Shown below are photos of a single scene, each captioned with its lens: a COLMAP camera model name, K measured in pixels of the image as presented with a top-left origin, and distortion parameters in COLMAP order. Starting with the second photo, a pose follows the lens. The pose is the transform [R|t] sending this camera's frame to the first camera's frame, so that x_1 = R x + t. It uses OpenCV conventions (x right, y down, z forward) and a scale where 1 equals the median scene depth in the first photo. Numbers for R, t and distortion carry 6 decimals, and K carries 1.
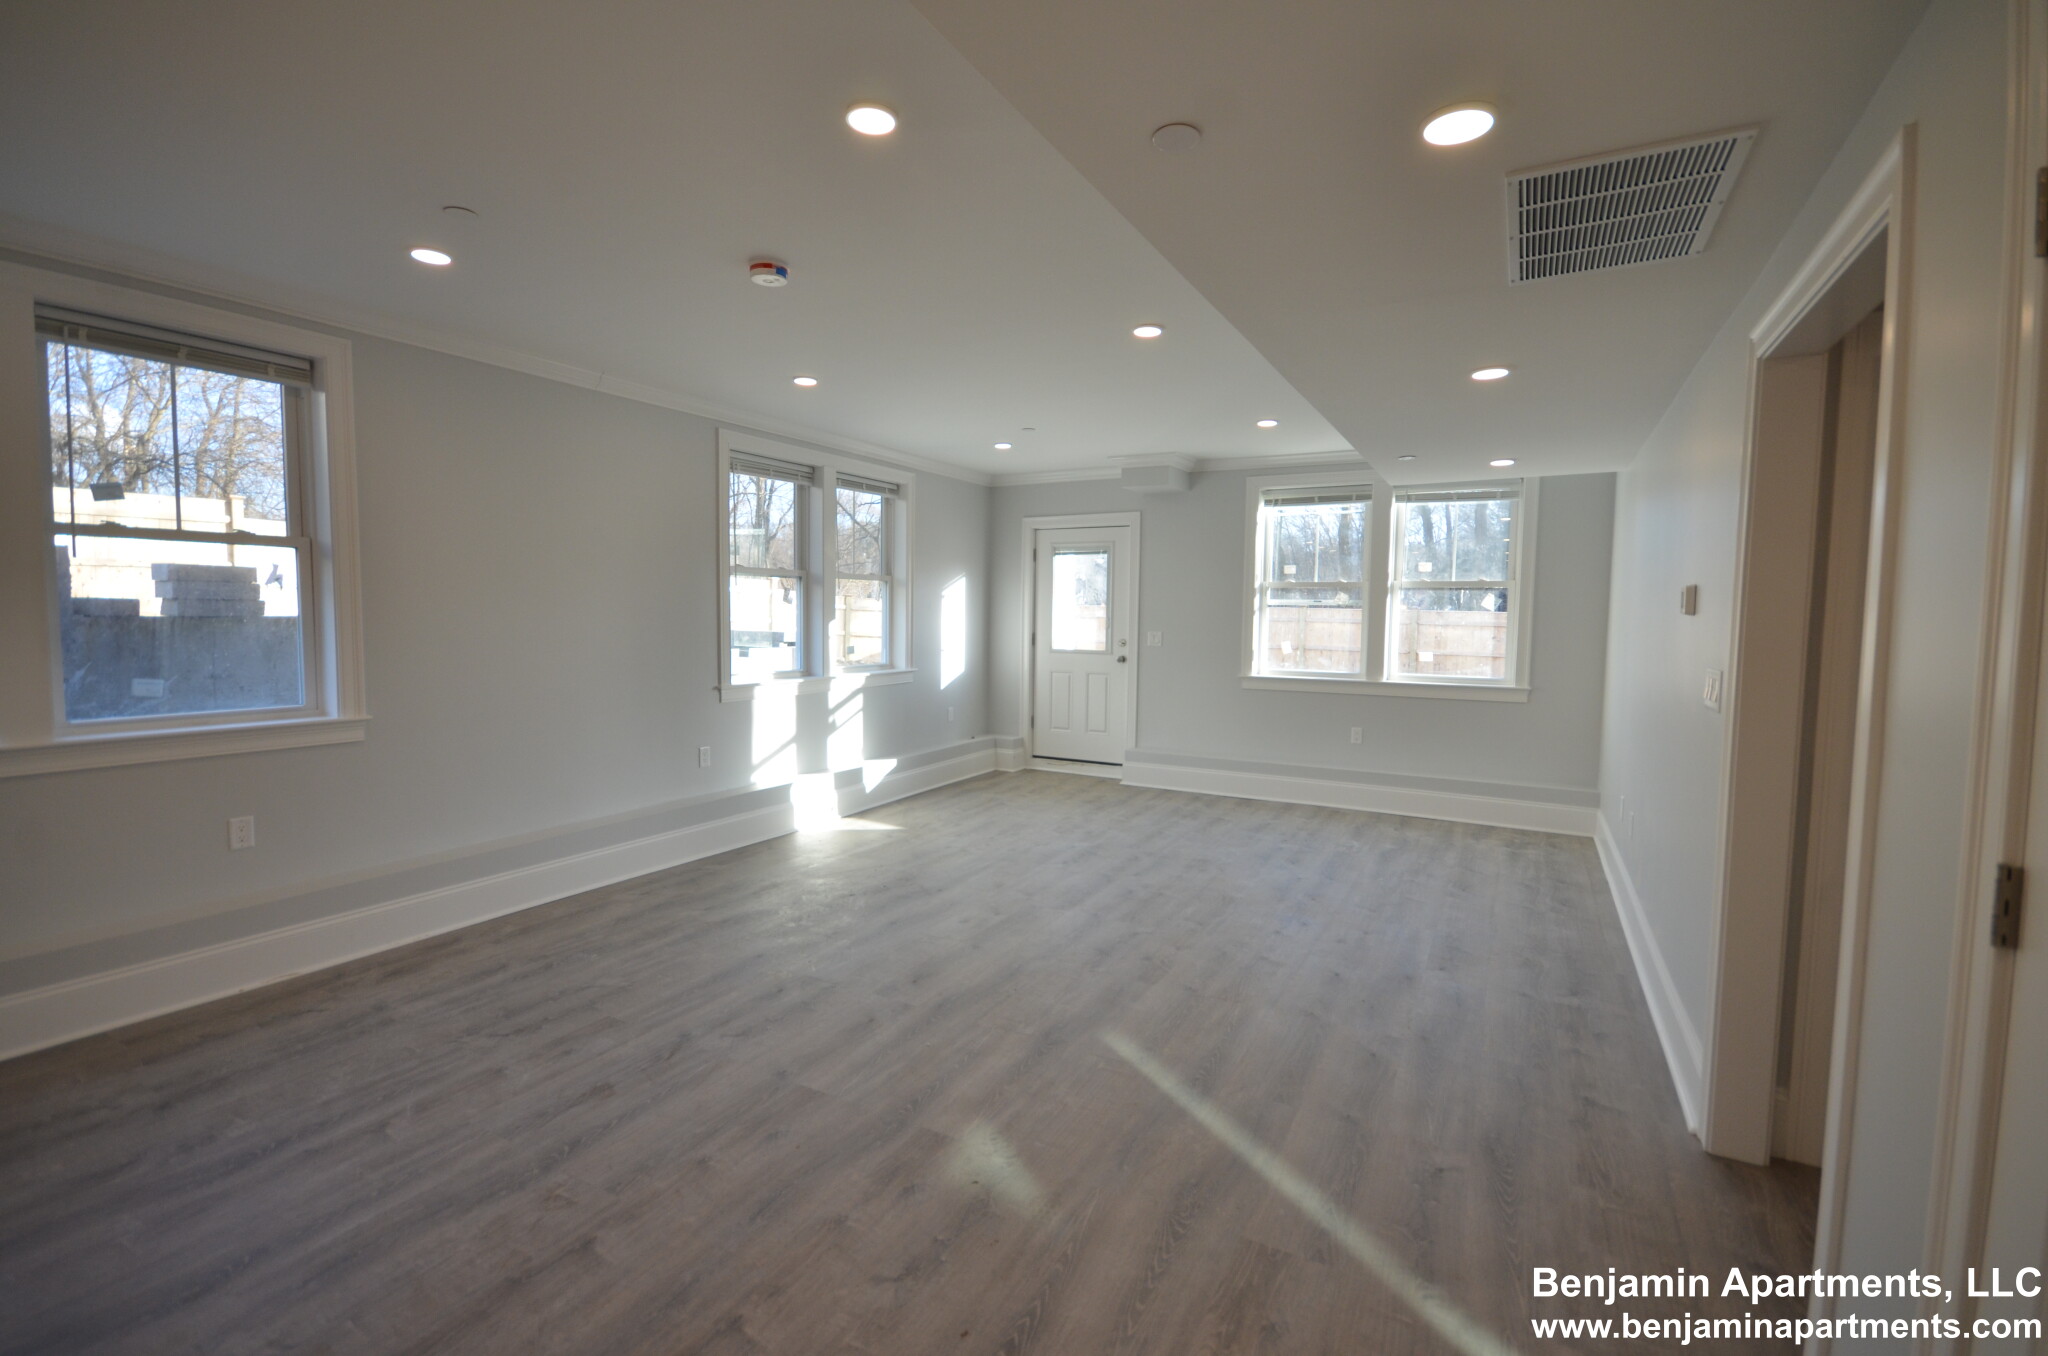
lens RADIAL K [[898.6, 0, 1025.8], [0, 898.6, 672.1], [0, 0, 1]] dist [0.003820, -0.006494]
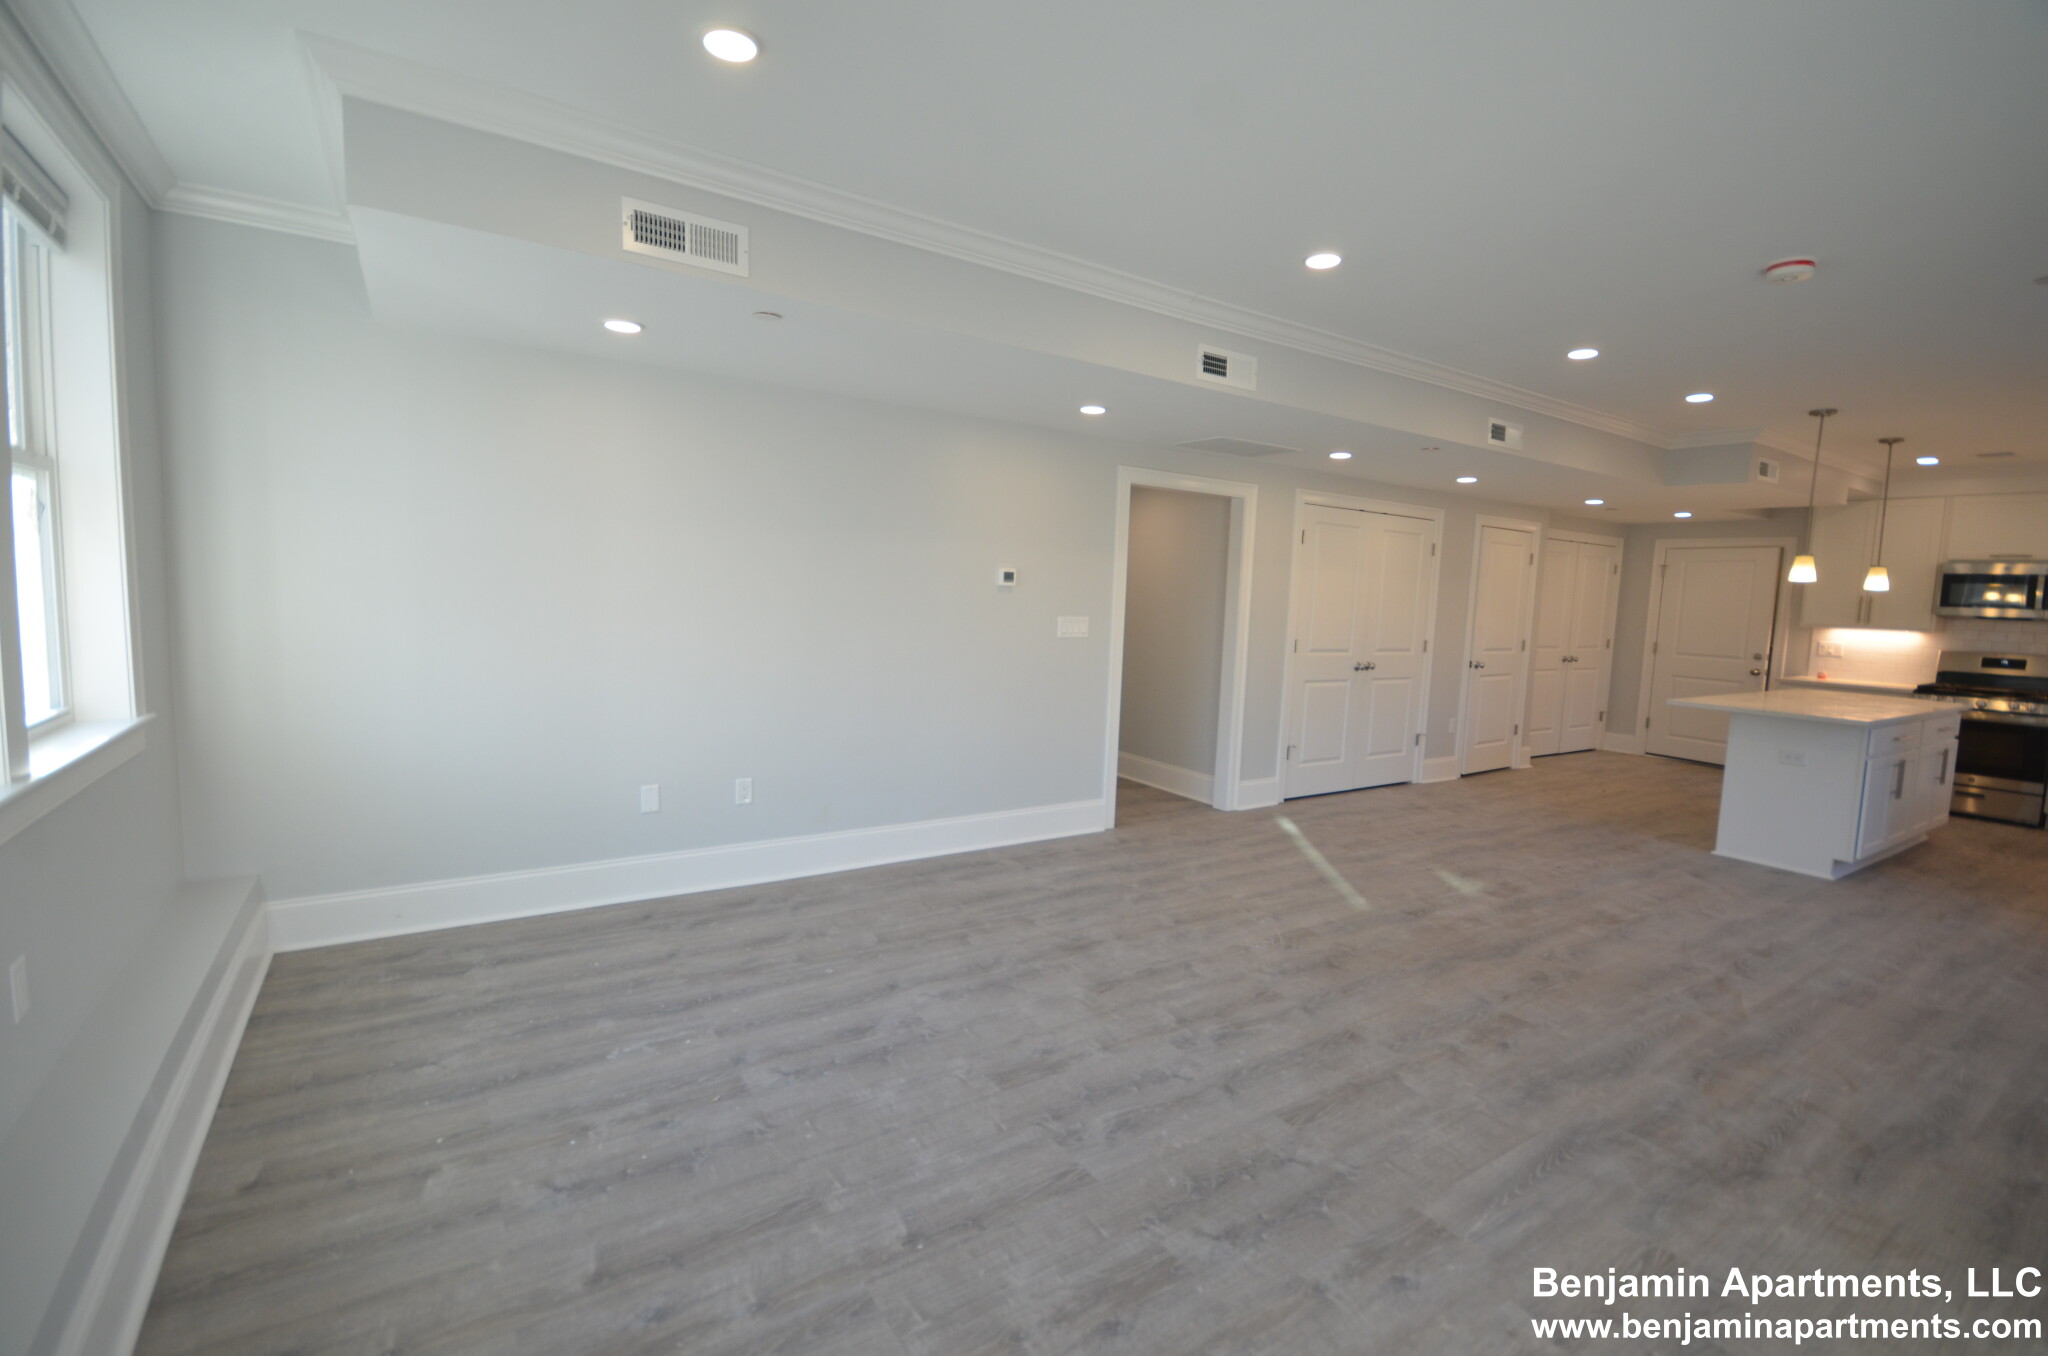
lens RADIAL K [[898.6, 0, 1025.8], [0, 898.6, 672.1], [0, 0, 1]] dist [0.003820, -0.006494]
pose [[-0.884391, -0.087495, 0.458472, -0.020930], [-0.017588, 0.987823, 0.154587, -0.074796], [-0.466415, 0.128652, -0.875160, 1.104505]]
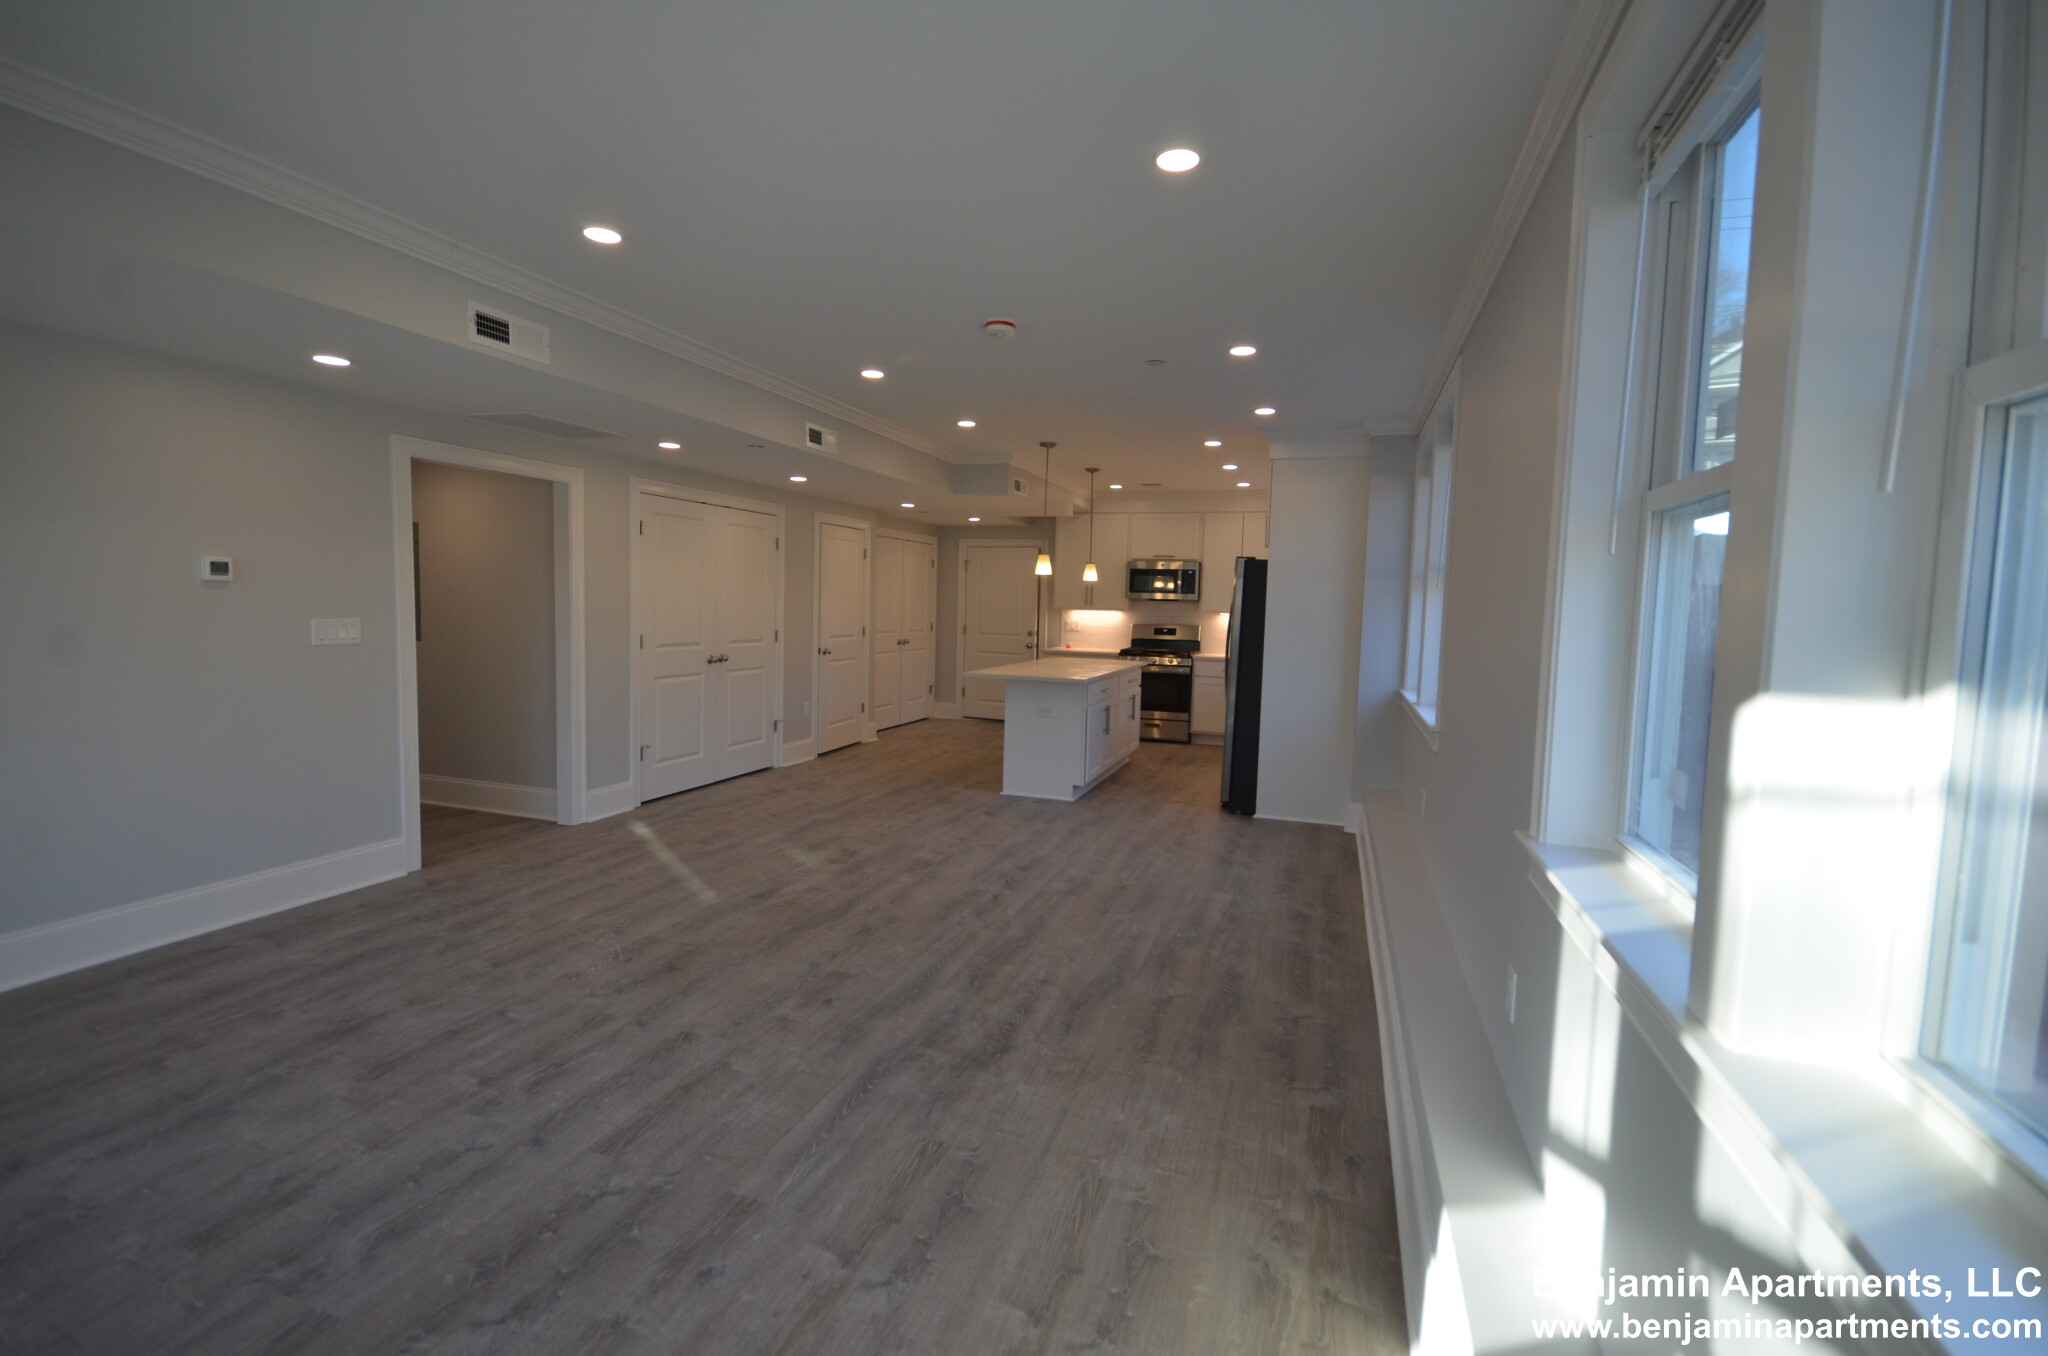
lens RADIAL K [[899.5, 0, 1027.7], [0, 899.5, 670.8], [0, 0, 1]] dist [0.014017, -0.012715]
pose [[-0.983444, -0.024063, -0.179609, -0.056105], [-0.049640, 0.989005, 0.139301, -0.077113], [0.174282, 0.145911, -0.973825, 1.094622]]
